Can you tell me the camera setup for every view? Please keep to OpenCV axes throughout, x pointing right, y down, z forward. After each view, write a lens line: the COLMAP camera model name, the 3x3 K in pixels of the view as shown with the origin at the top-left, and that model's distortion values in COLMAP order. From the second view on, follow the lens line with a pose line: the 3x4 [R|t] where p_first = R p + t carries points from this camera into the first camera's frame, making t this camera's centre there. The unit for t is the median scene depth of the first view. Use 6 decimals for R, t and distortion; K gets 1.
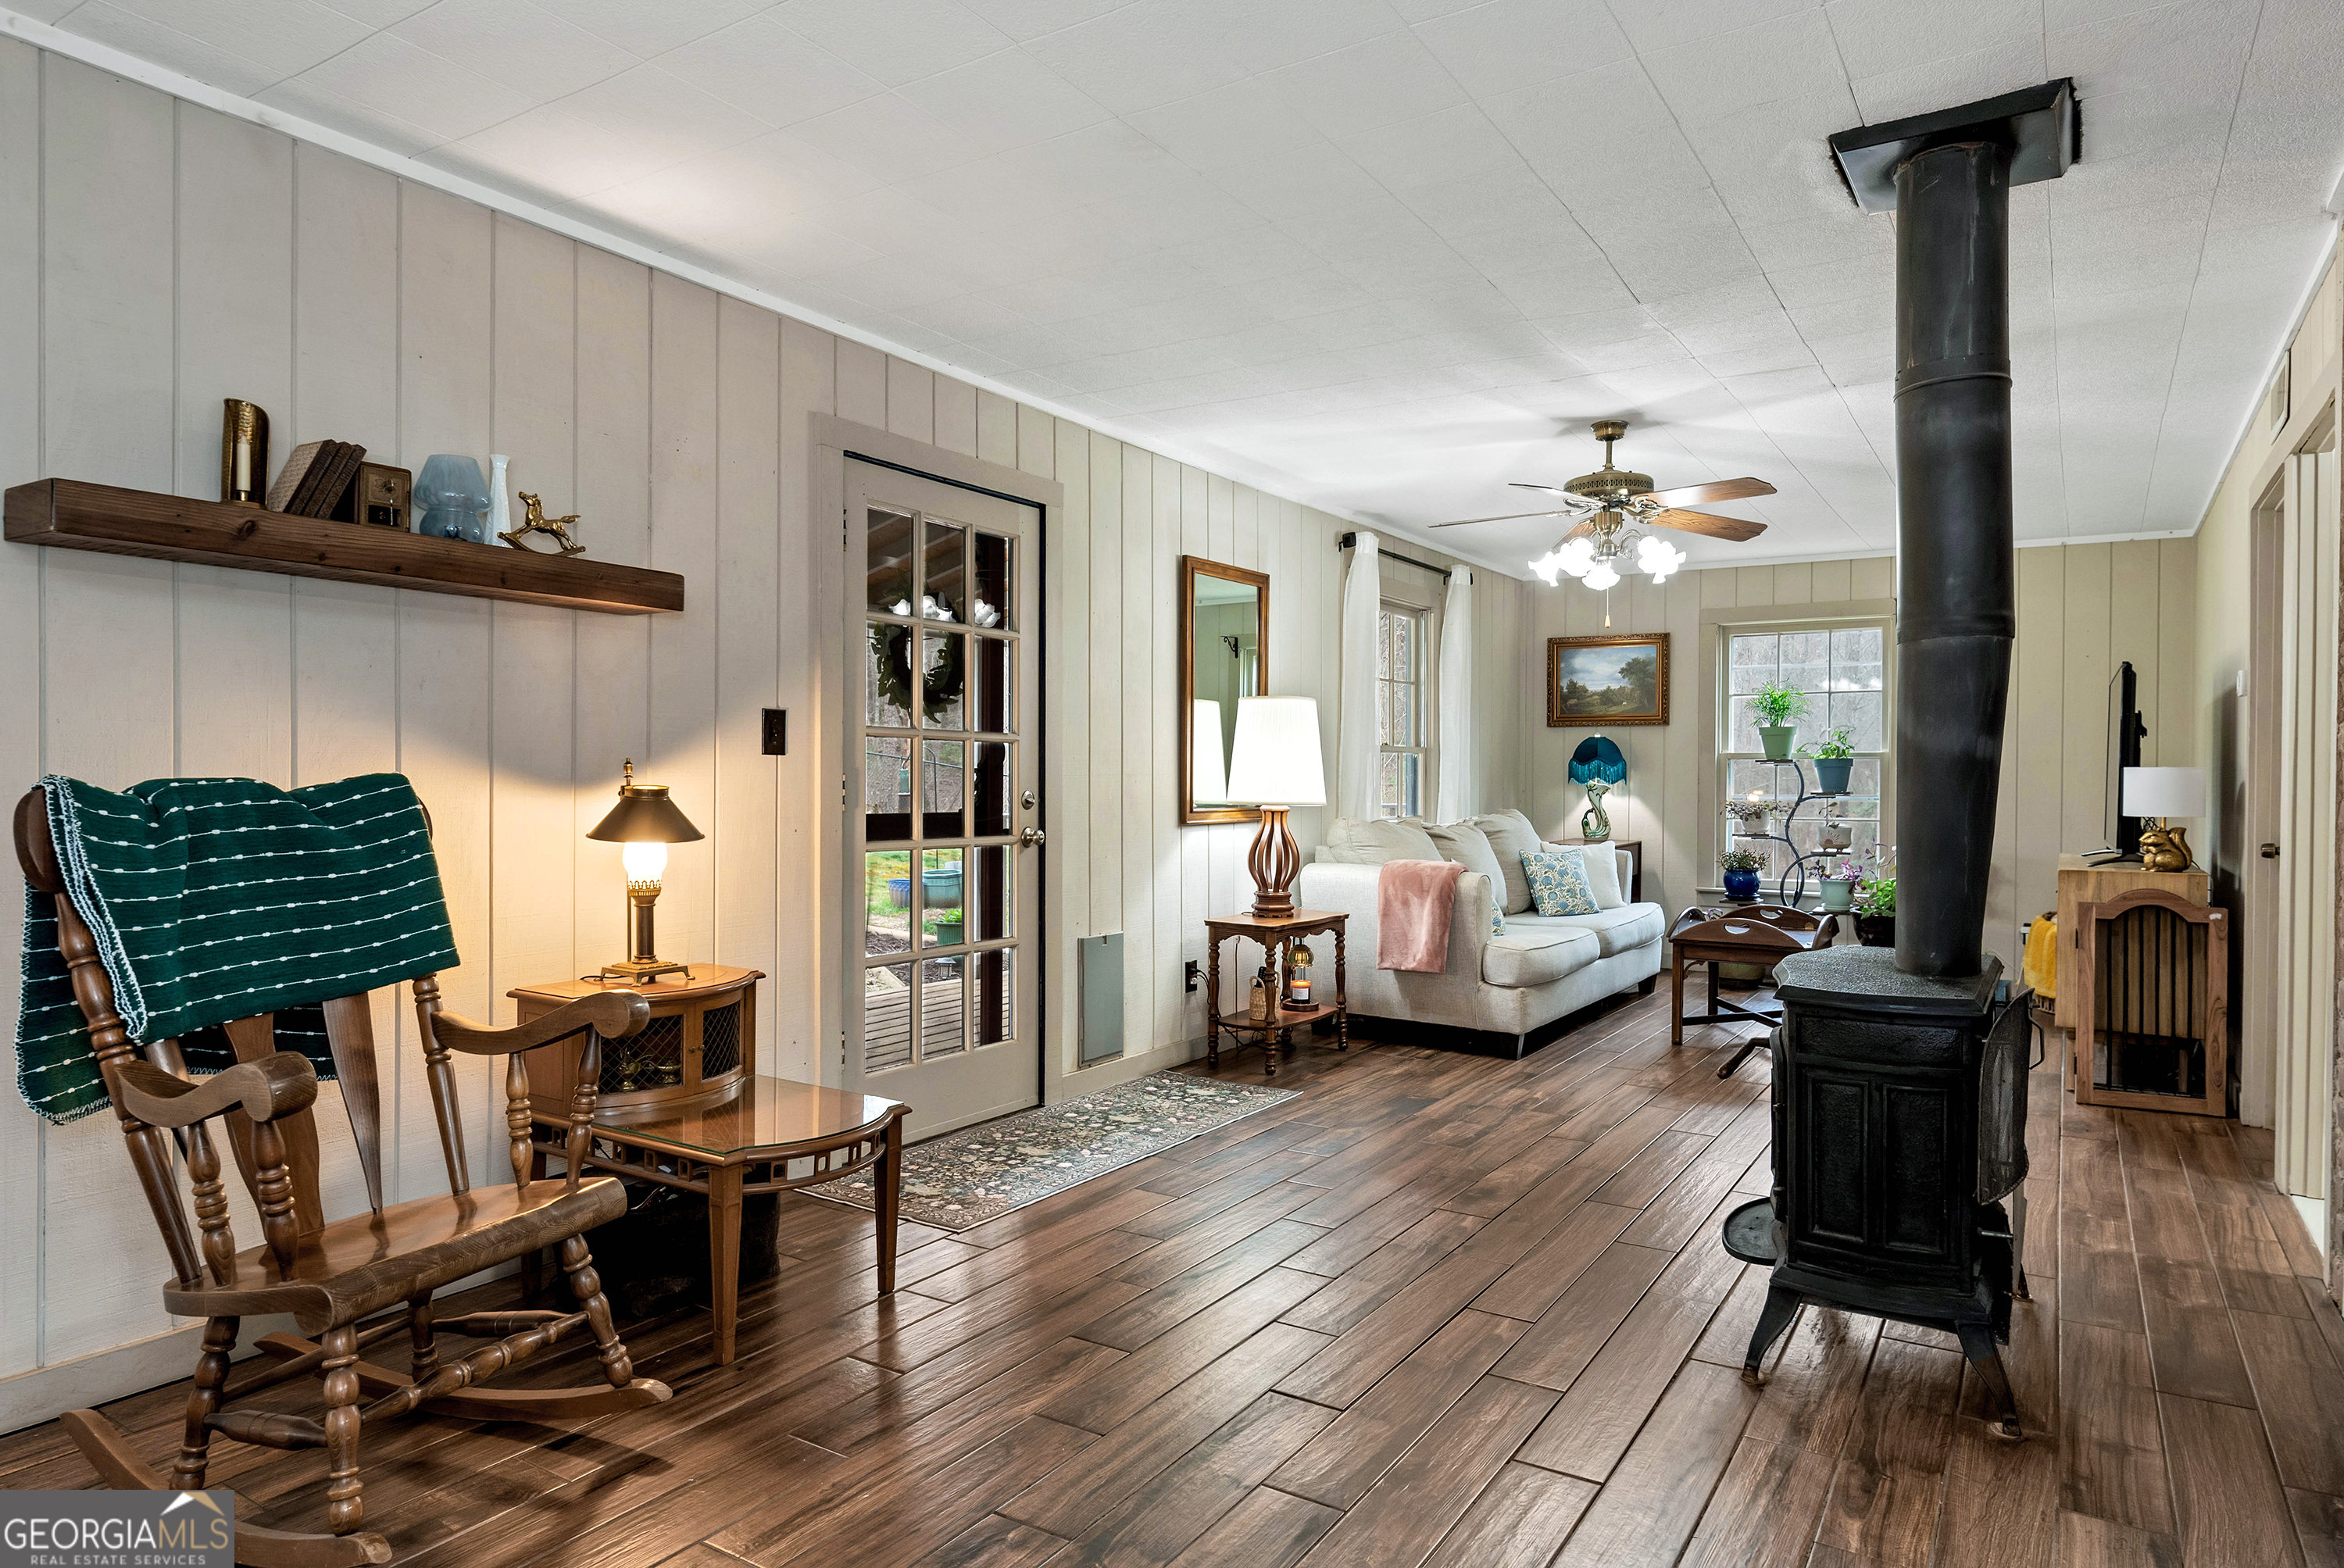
lens RADIAL K [[1388.9, 0, 1182.8], [0, 1388.9, 787.9], [0, 0, 1]] dist [-0.000401, 0.000501]
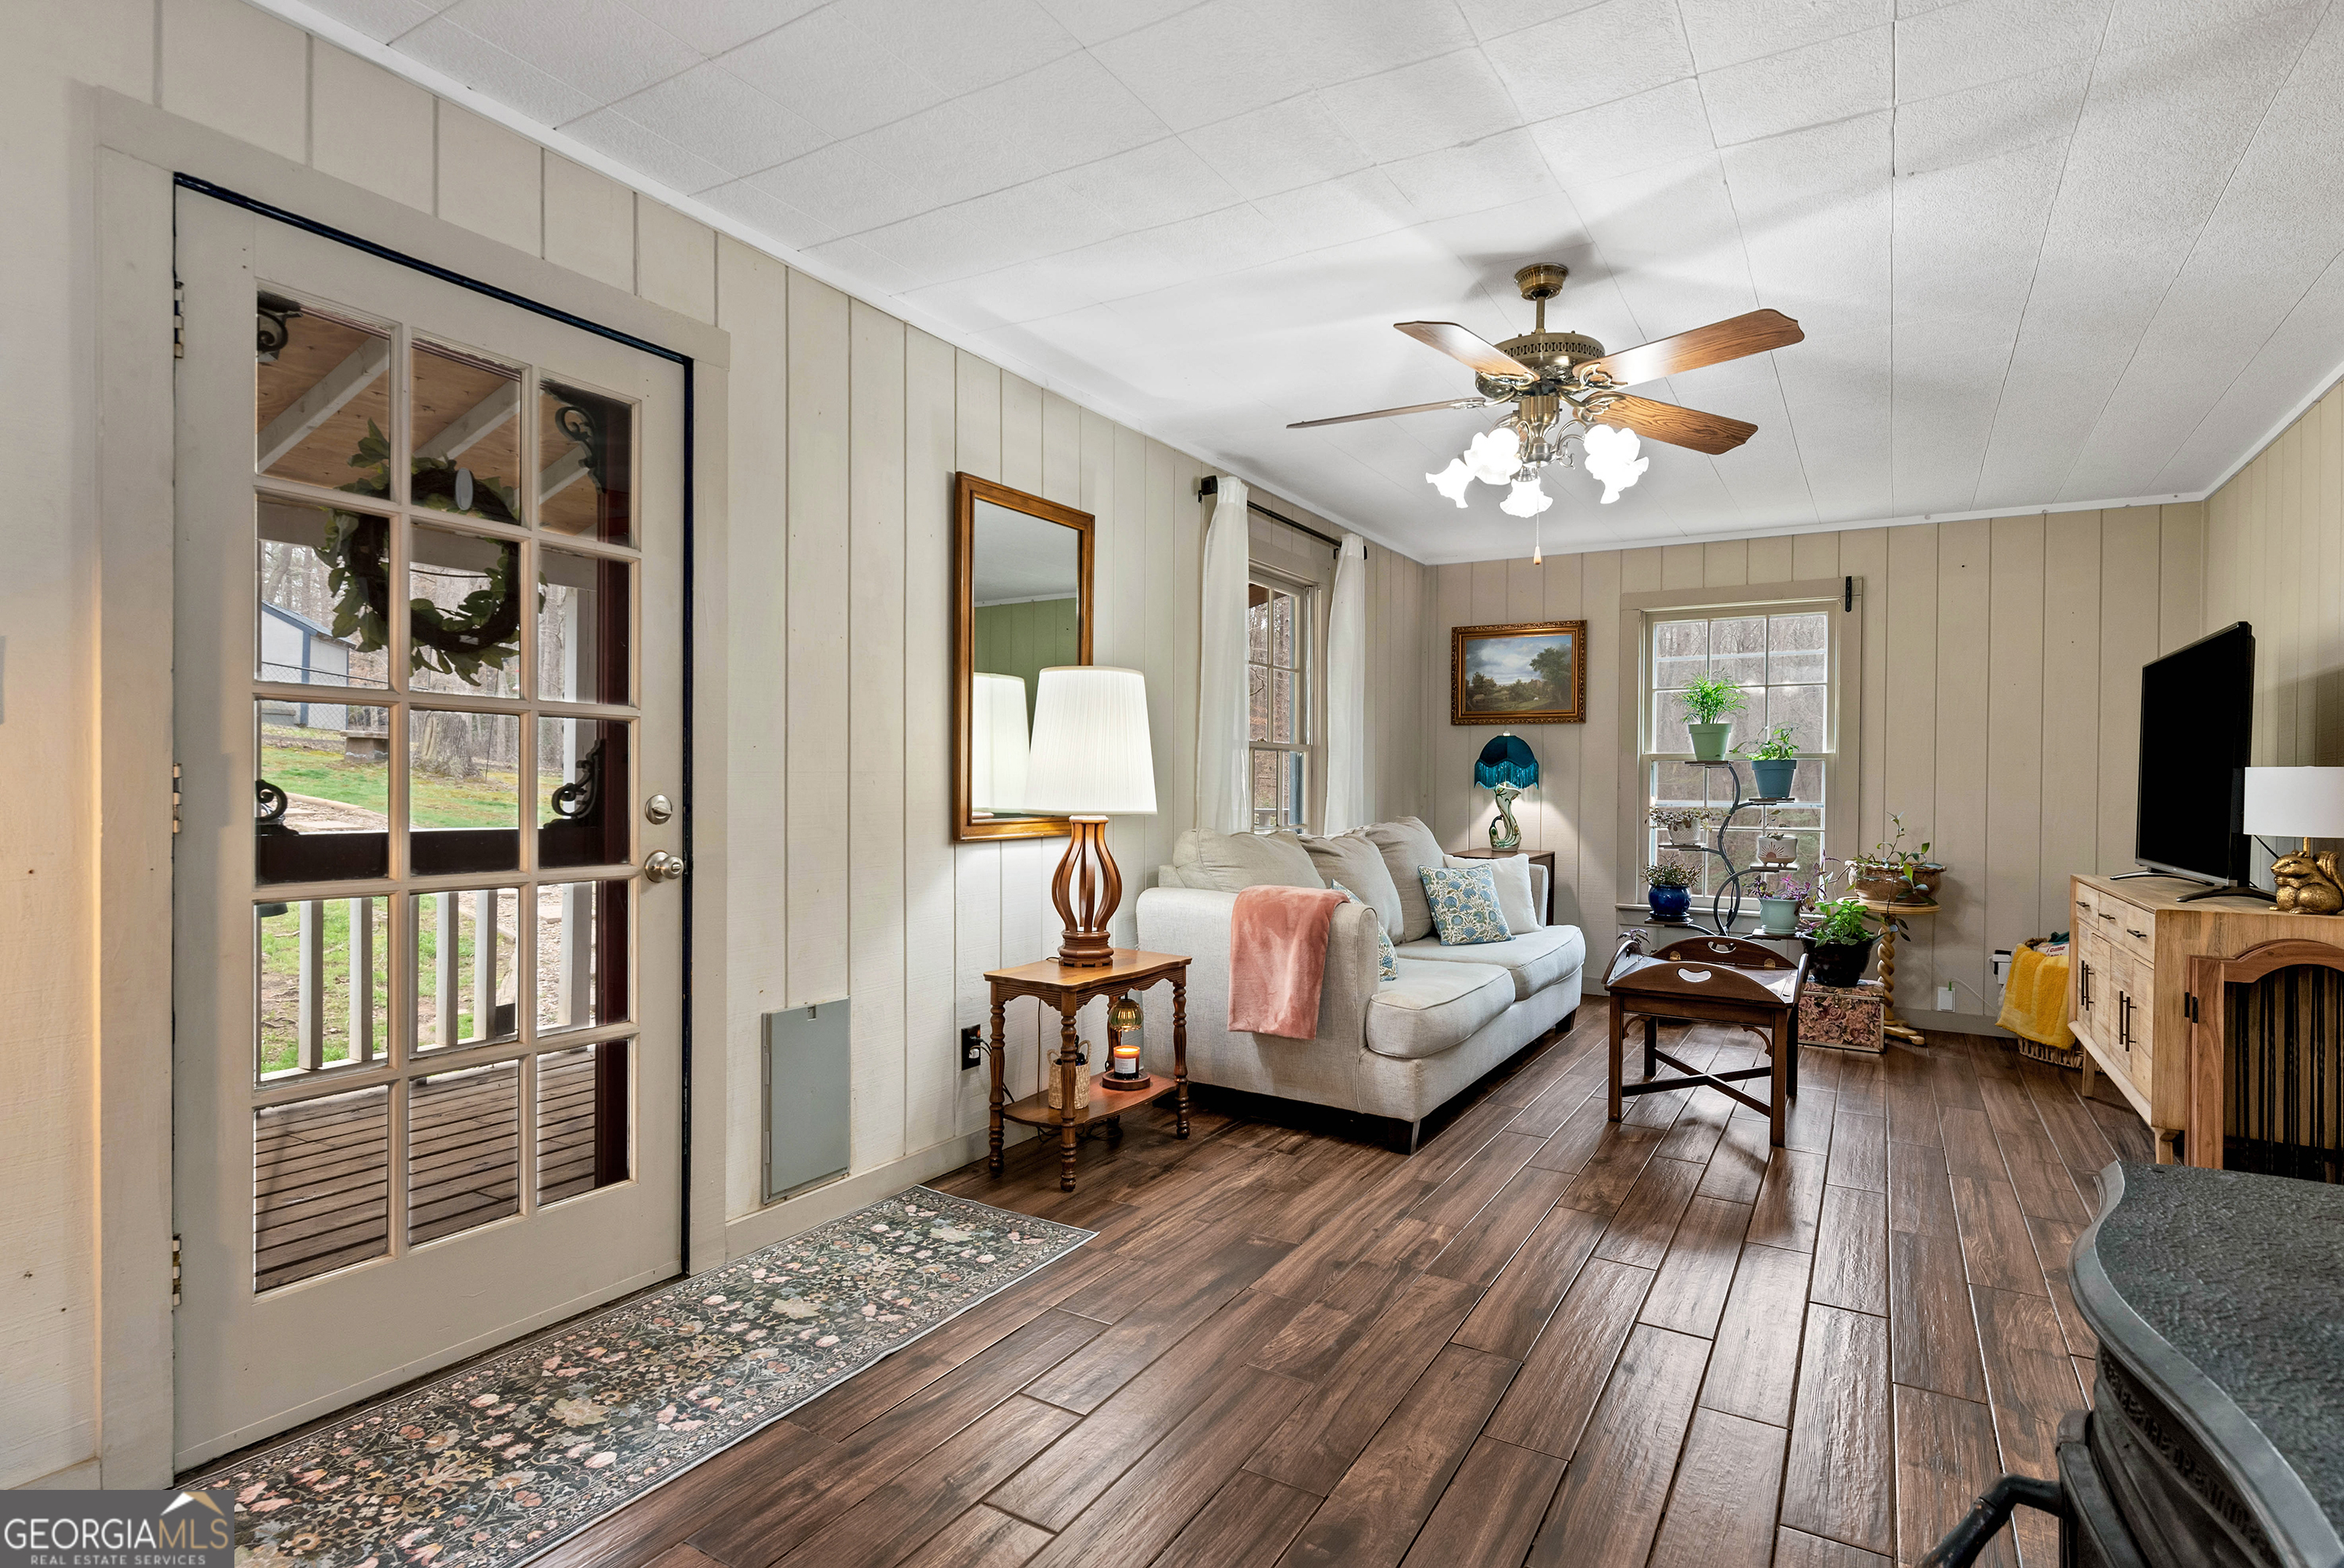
lens RADIAL K [[1169.4, 0, 1182.3], [0, 1169.4, 789.5], [0, 0, 1]] dist [0.000155, 0.000135]
pose [[0.999512, 0.003166, 0.031064, 0.095254], [-0.003141, 0.999995, -0.000865, -0.000868], [-0.031066, 0.000767, 0.999517, 0.364604]]
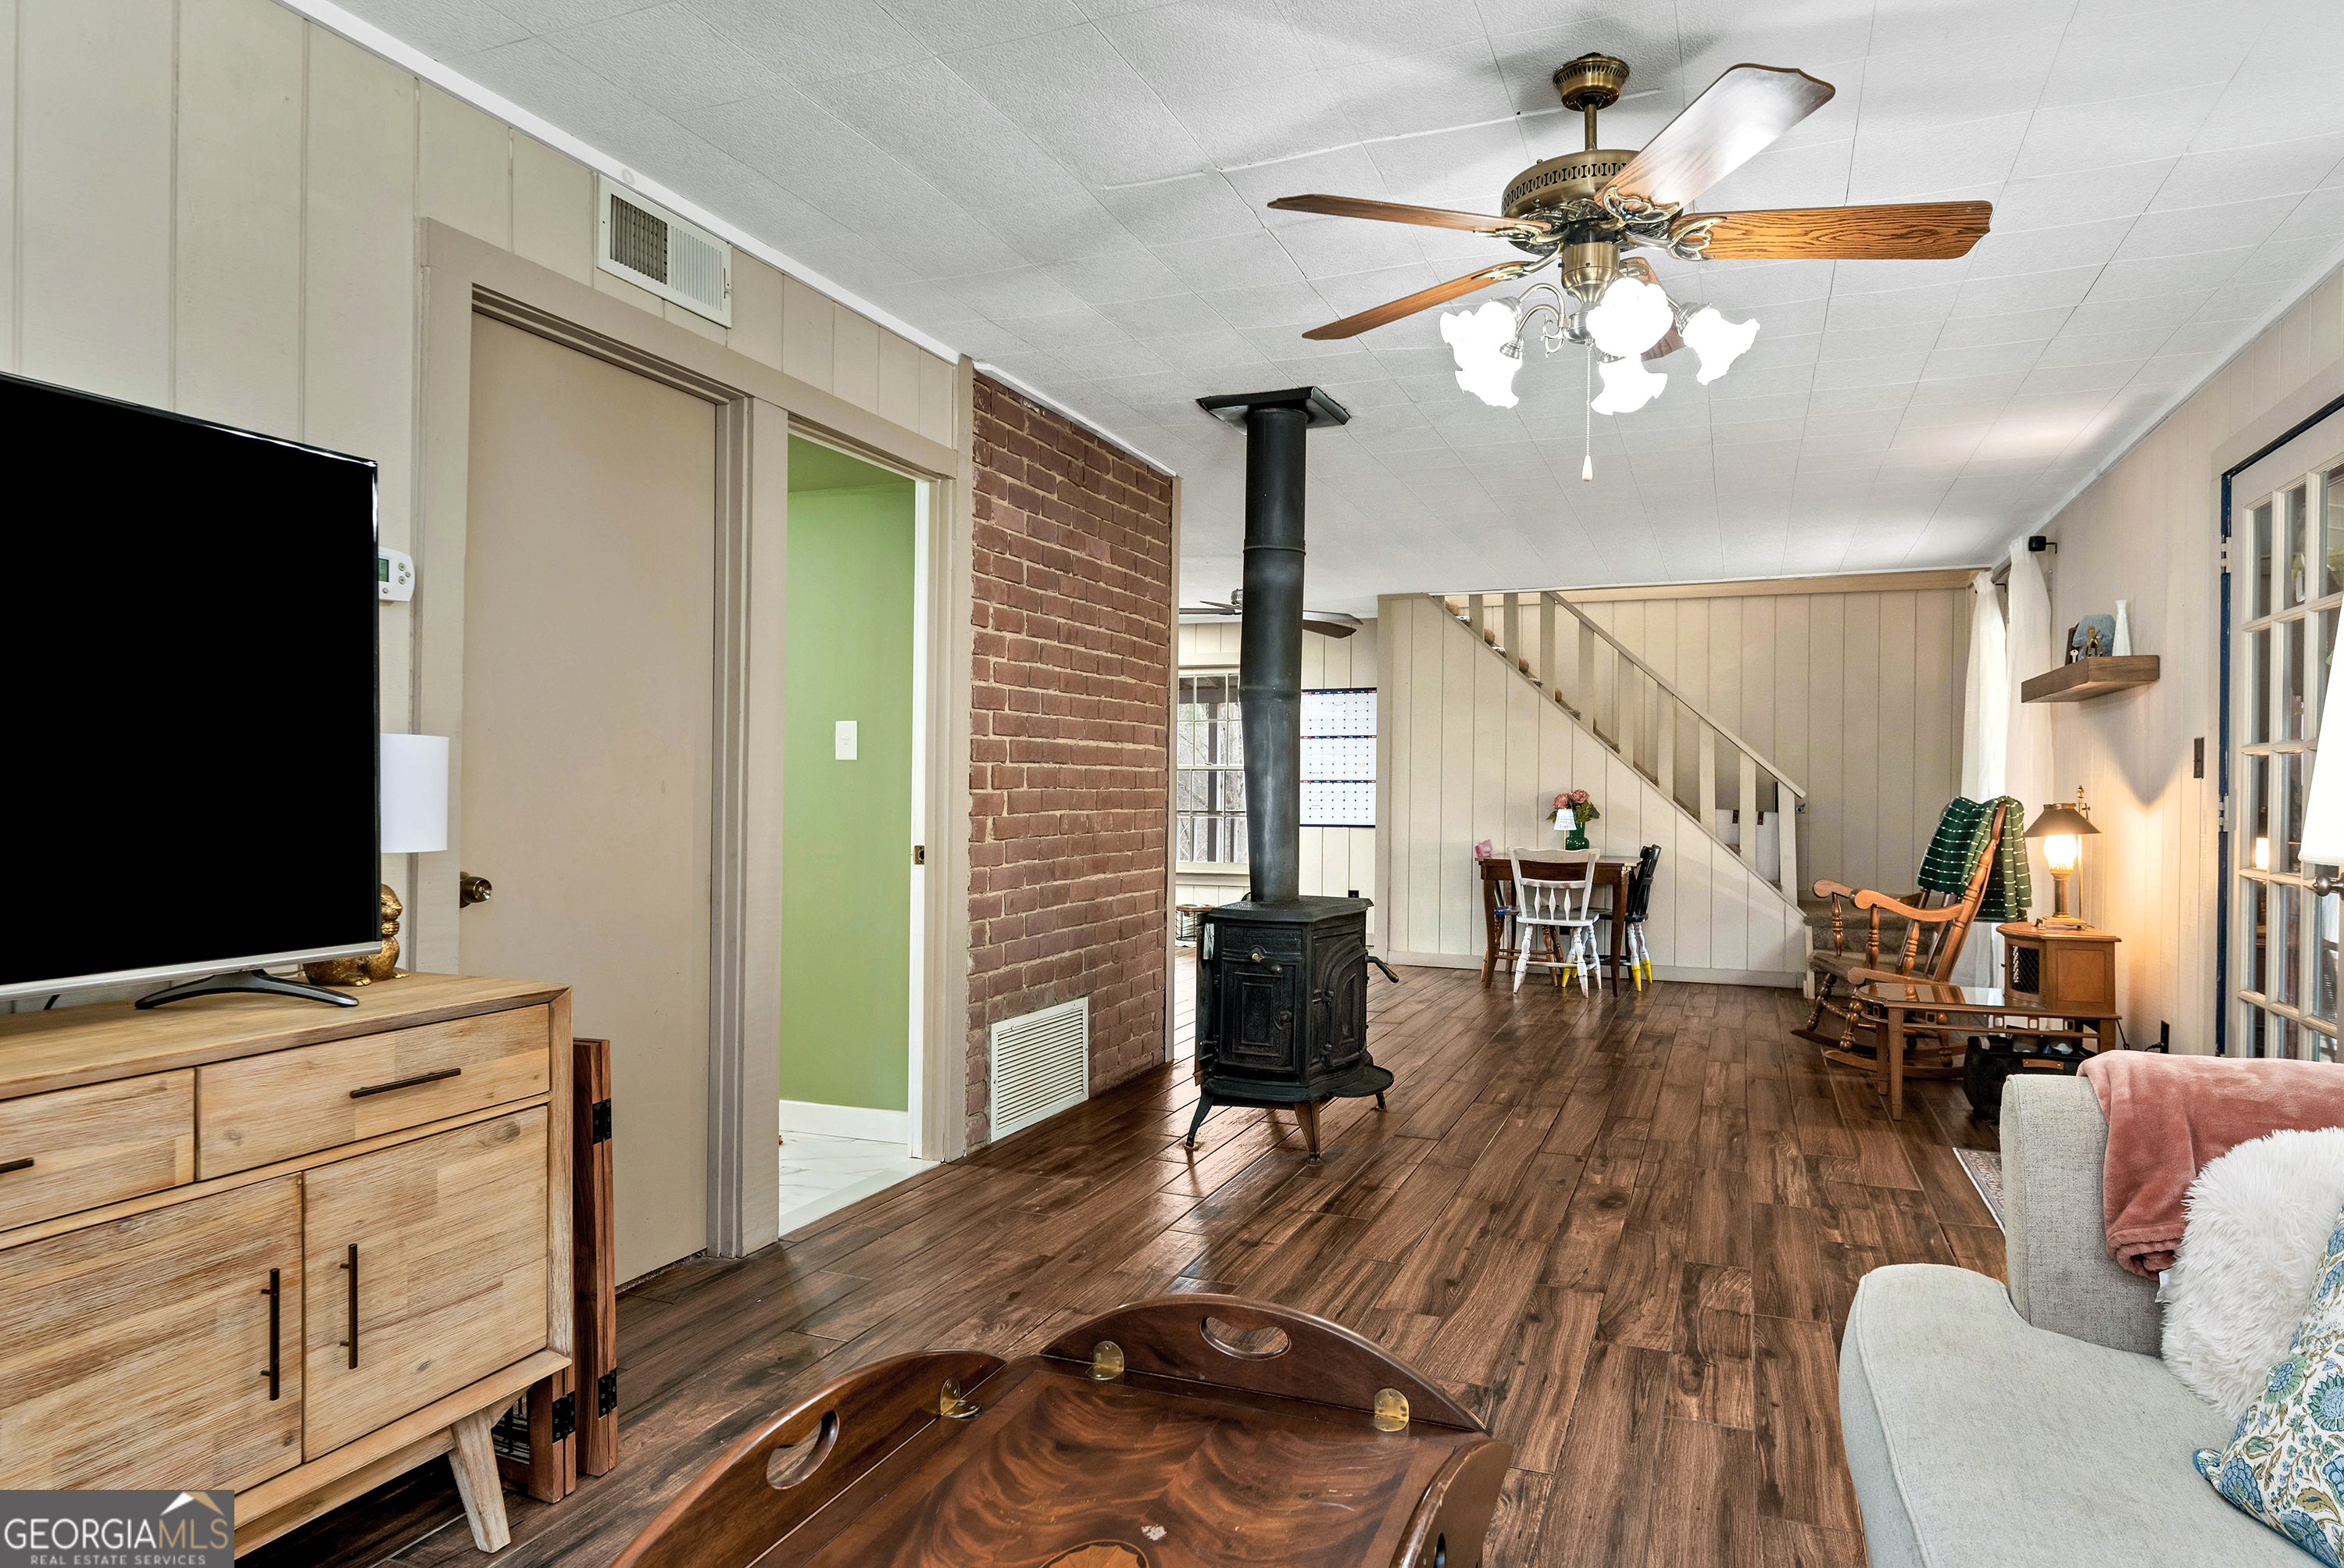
lens RADIAL K [[1388.9, 0, 1182.8], [0, 1388.9, 787.9], [0, 0, 1]] dist [-0.000401, 0.000501]
pose [[-0.982905, -0.017185, -0.183309, 0.470697], [-0.018767, 0.999800, 0.006897, -0.005518], [0.183154, 0.010219, -0.983031, 1.282430]]
